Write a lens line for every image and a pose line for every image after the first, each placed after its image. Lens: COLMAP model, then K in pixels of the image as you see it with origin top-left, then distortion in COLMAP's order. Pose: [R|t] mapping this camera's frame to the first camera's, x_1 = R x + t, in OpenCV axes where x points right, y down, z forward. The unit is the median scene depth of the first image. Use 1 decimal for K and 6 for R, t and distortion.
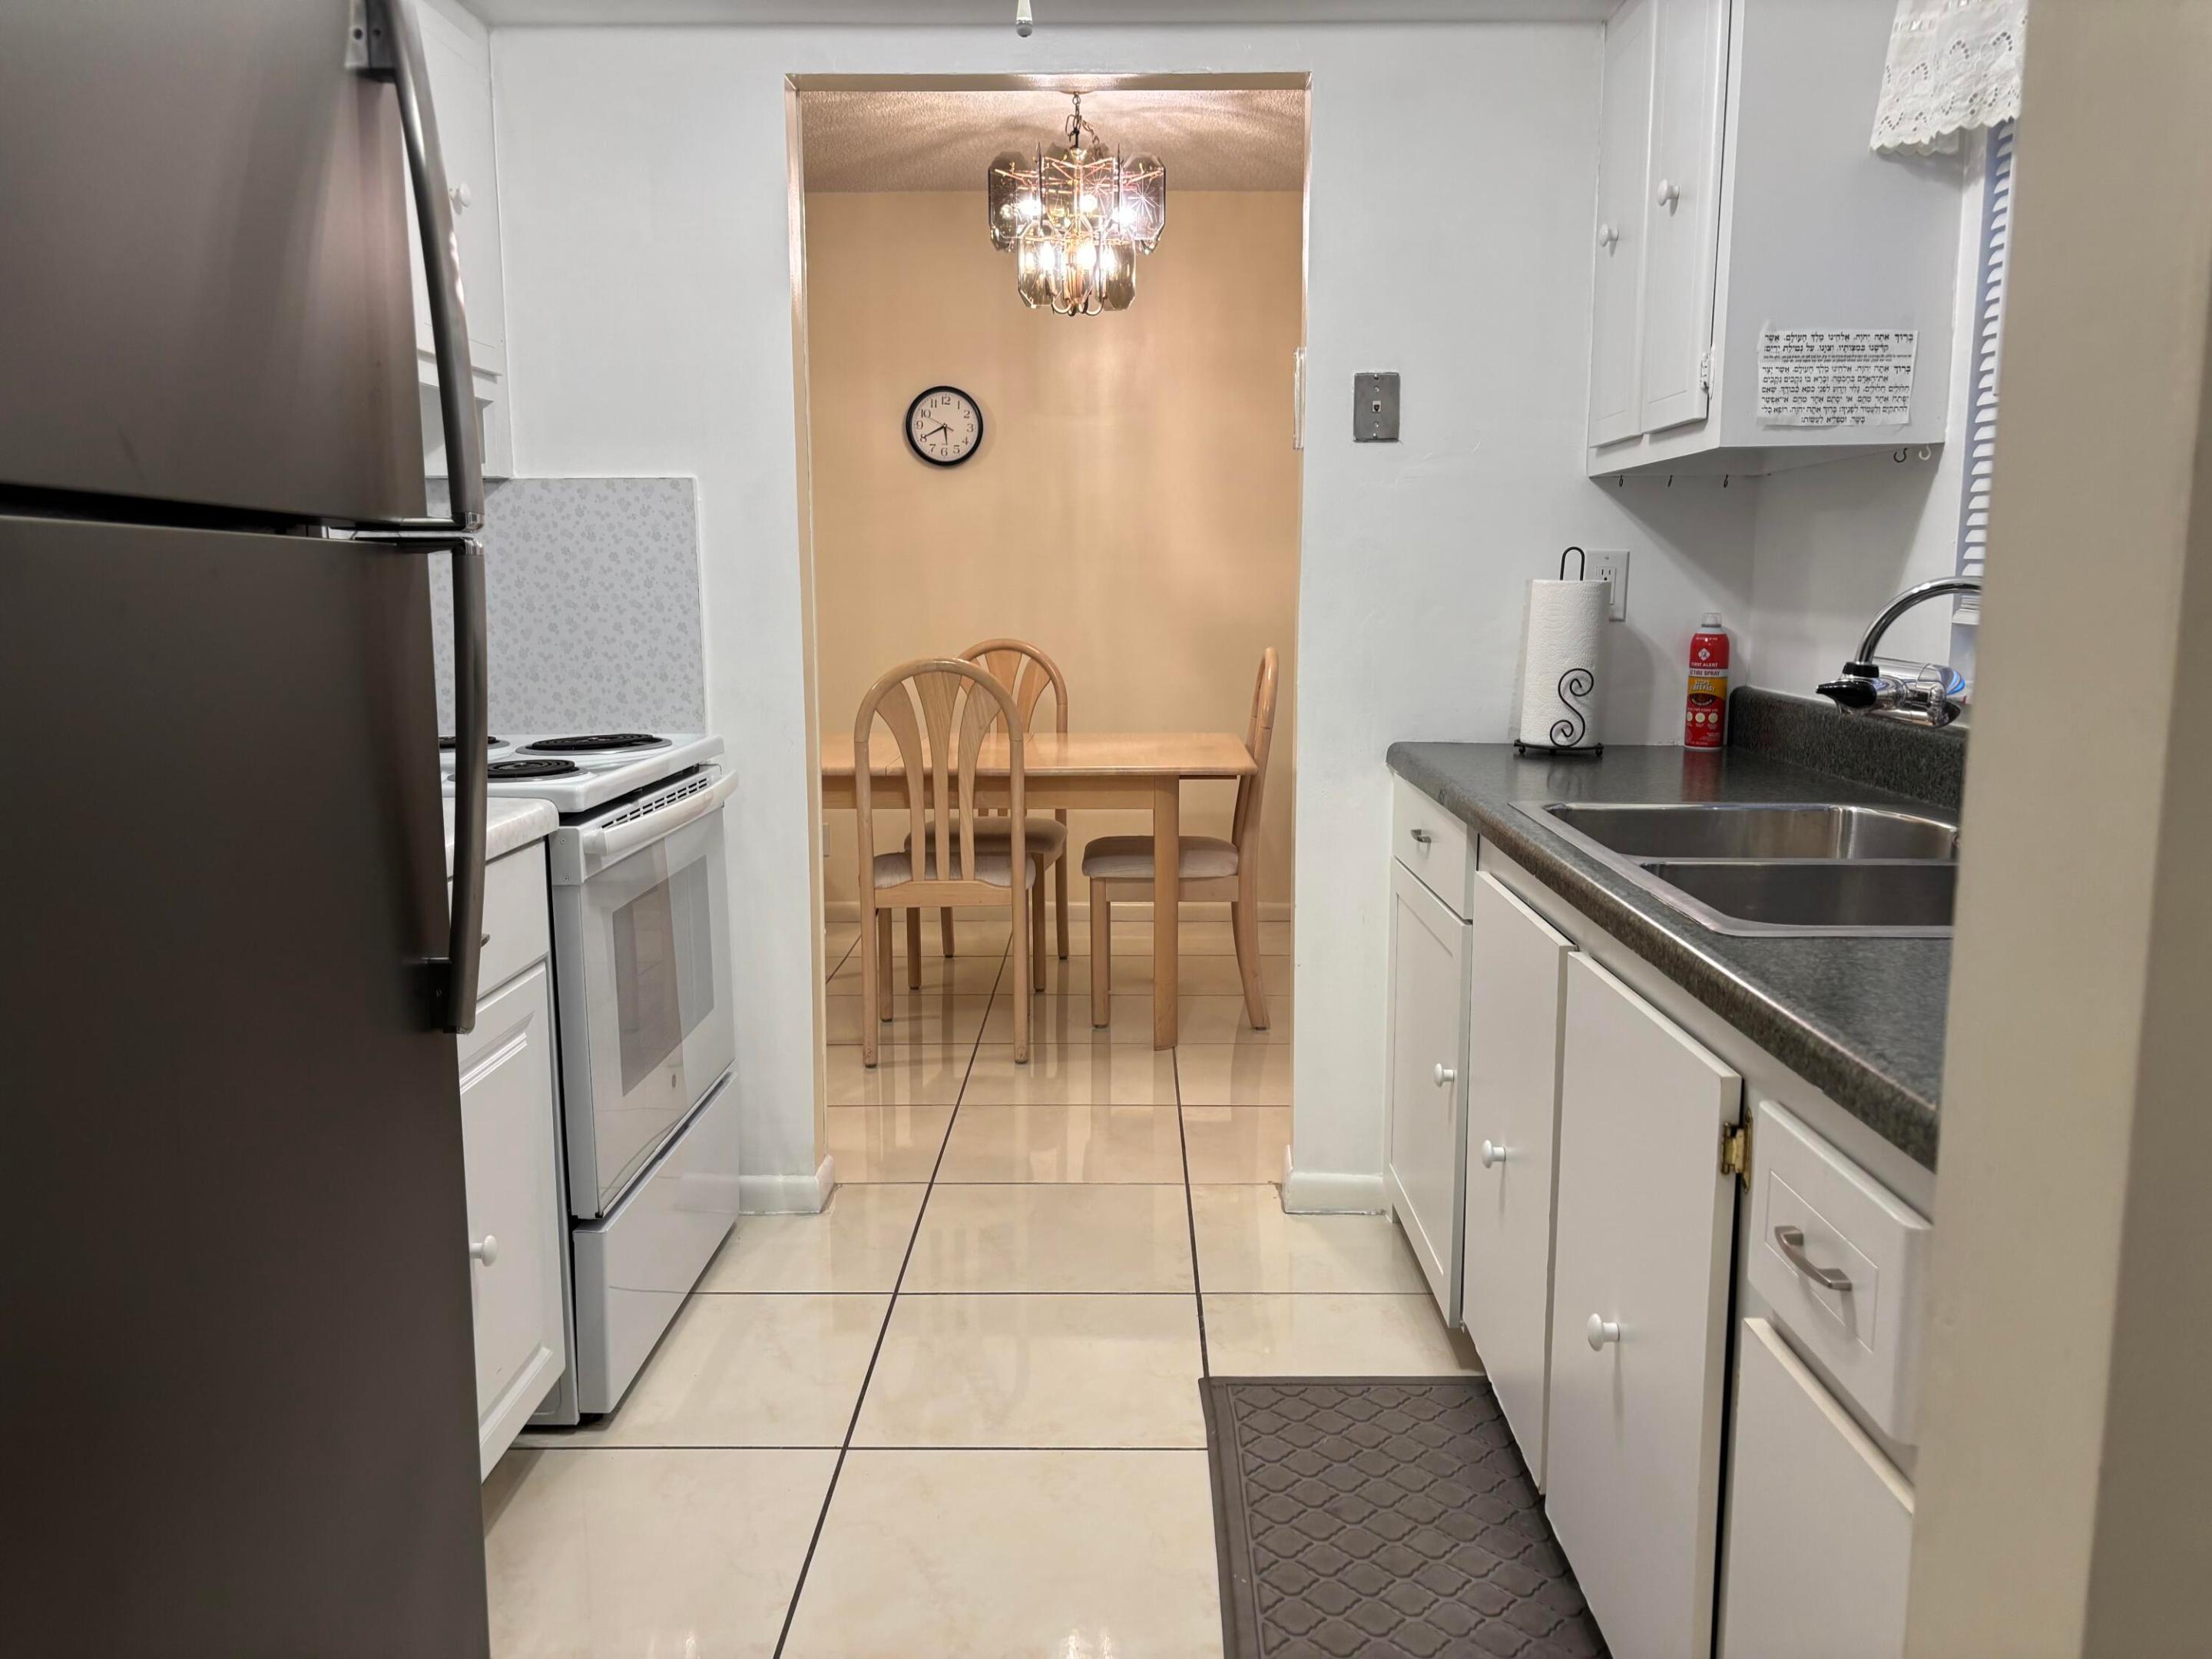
lens RADIAL K [[1677.9, 0, 1104.7], [0, 1677.9, 825.7], [0, 0, 1]] dist [0.054108, -0.053049]
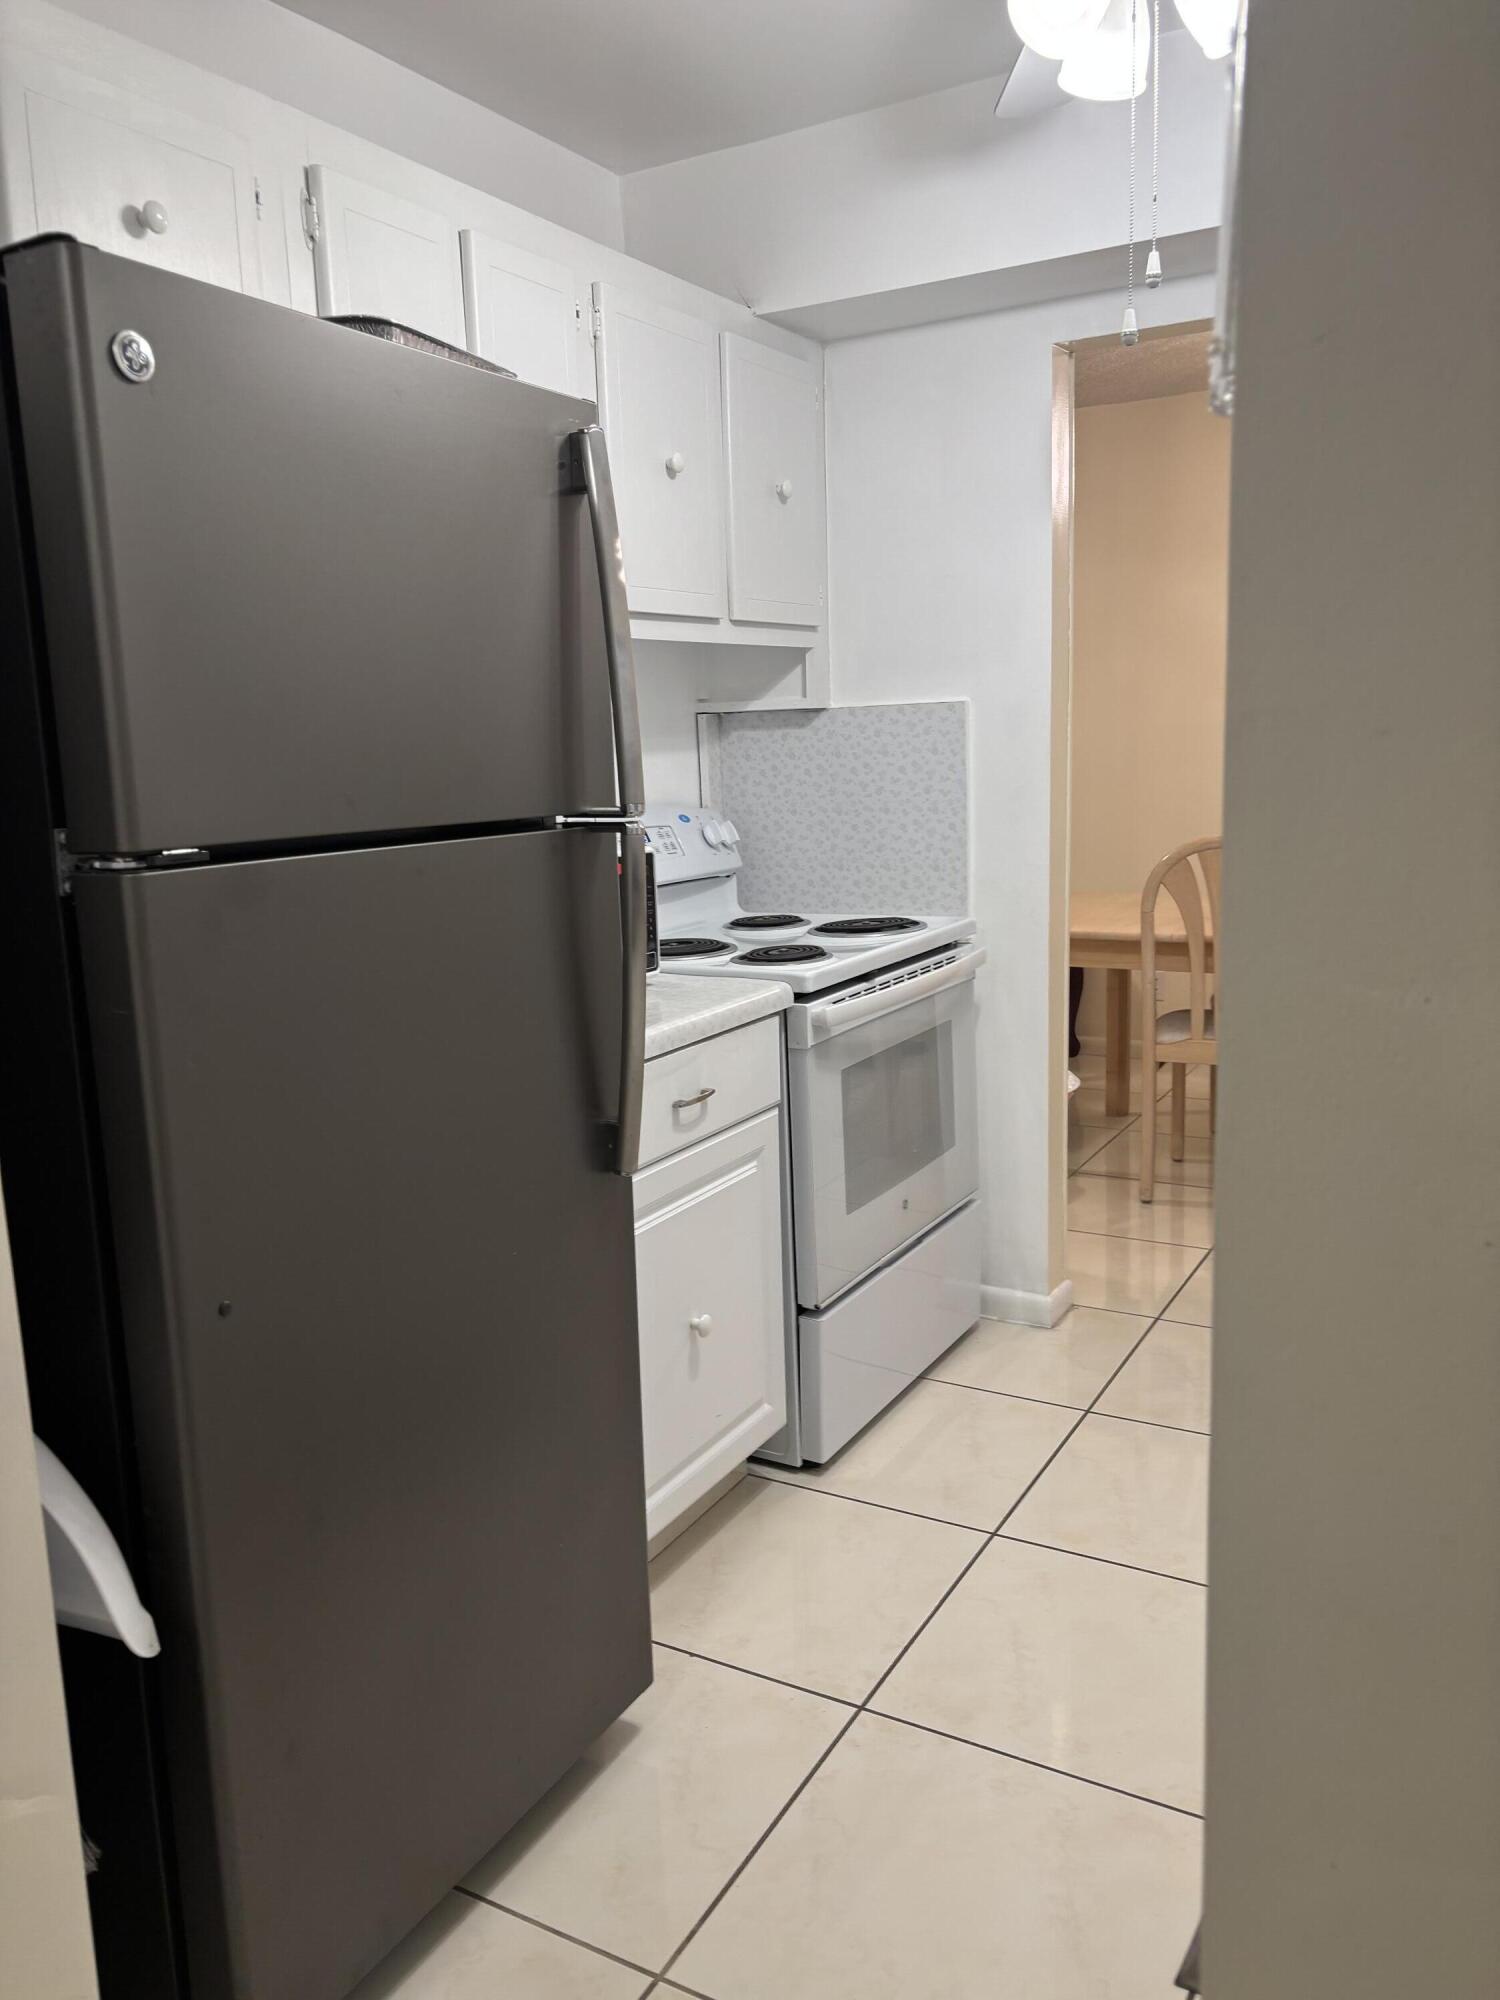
lens RADIAL K [[1517.1, 0, 743.2], [0, 1517.1, 981.4], [0, 0, 1]] dist [0.054108, -0.053049]
pose [[0.875252, 0.044359, -0.481629, 0.153463], [-0.031602, 0.998902, 0.034572, -0.042411], [0.482634, -0.015039, 0.875693, -0.022326]]
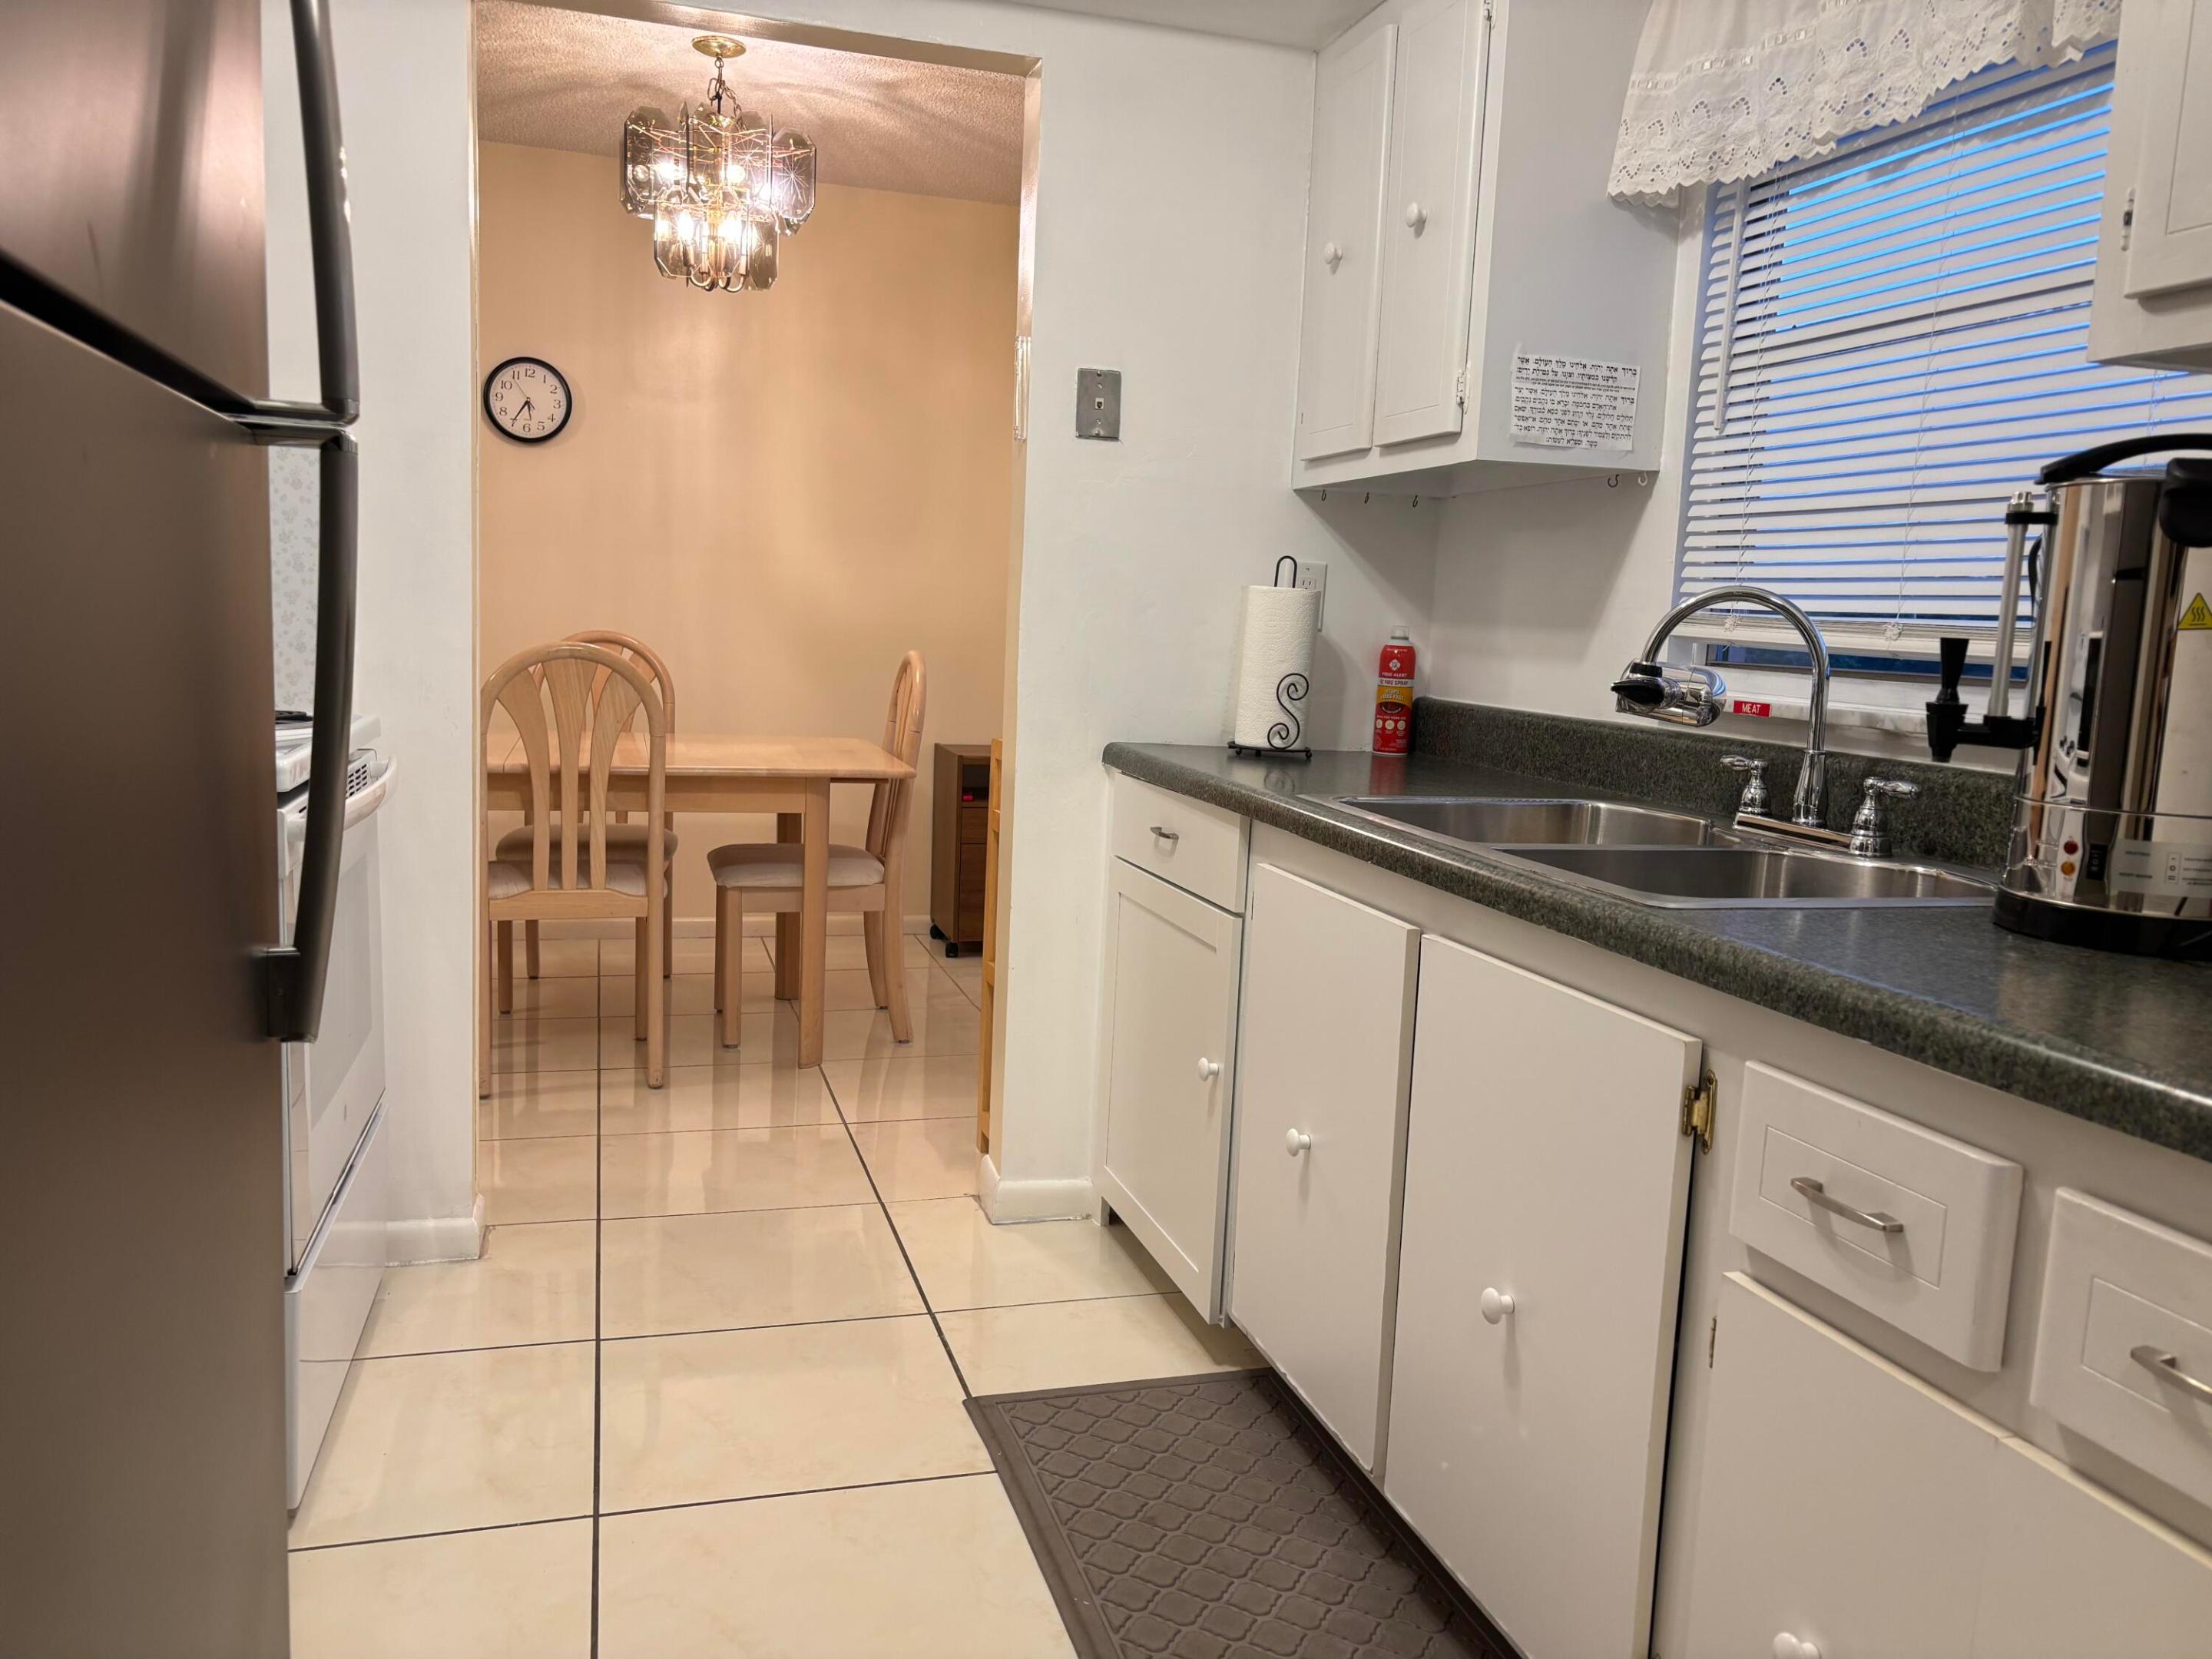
lens RADIAL K [[1677.9, 0, 1098.6], [0, 1677.9, 825.6], [0, 0, 1]] dist [0.054108, -0.053049]
pose [[0.955402, 0.007494, 0.295214, -0.132160], [-0.003094, 0.999877, -0.015371, 0.015933], [-0.295293, 0.013773, 0.955308, 0.055240]]
